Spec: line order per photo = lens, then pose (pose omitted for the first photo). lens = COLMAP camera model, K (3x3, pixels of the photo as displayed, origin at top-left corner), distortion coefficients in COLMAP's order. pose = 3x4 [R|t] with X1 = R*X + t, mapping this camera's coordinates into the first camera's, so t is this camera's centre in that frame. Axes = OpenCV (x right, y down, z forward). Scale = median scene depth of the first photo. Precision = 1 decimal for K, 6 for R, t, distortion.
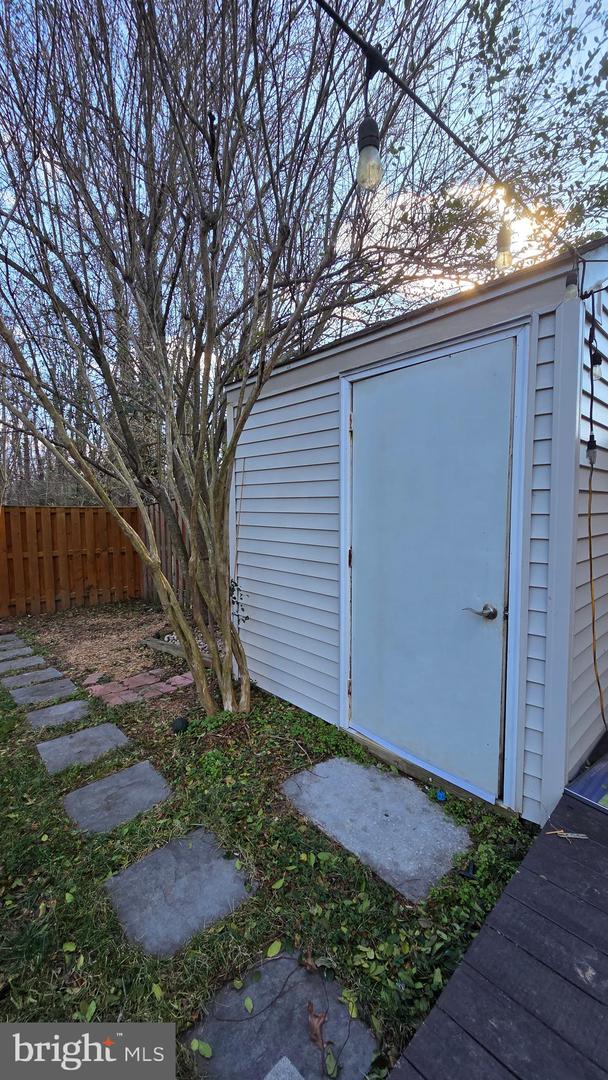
lens RADIAL K [[438.7, 0, 296.4], [0, 438.7, 536.1], [0, 0, 1]] dist [0.006597, -0.002823]
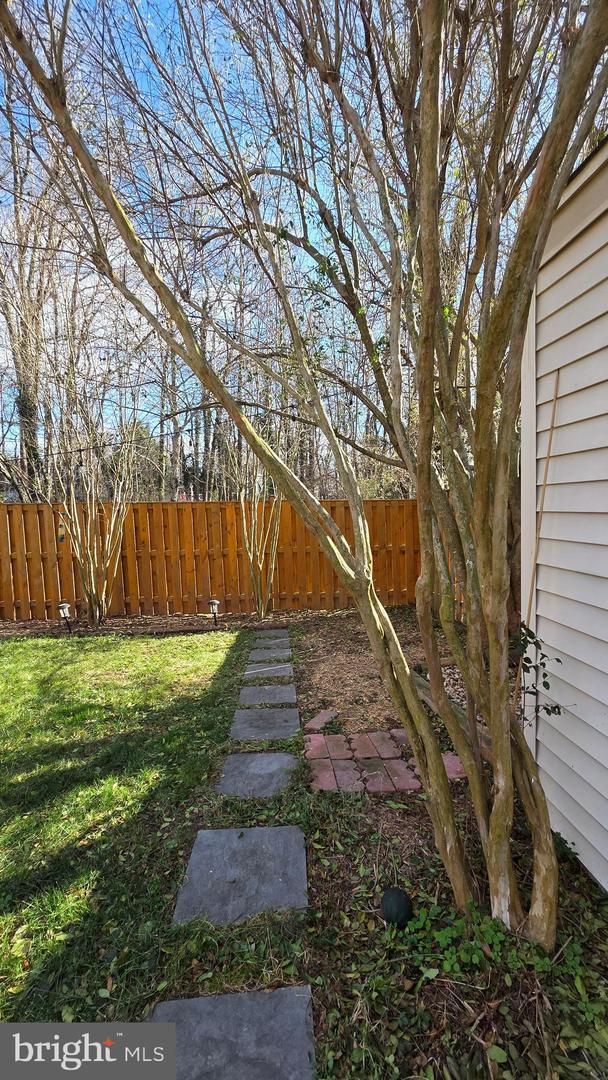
lens RADIAL K [[438.7, 0, 301.7], [0, 438.7, 535.7], [0, 0, 1]] dist [0.006597, -0.002823]
pose [[0.790175, 0.022953, -0.612452, -0.041435], [-0.018389, 0.999736, 0.013742, -0.000438], [0.612606, 0.000404, 0.790389, 0.442175]]
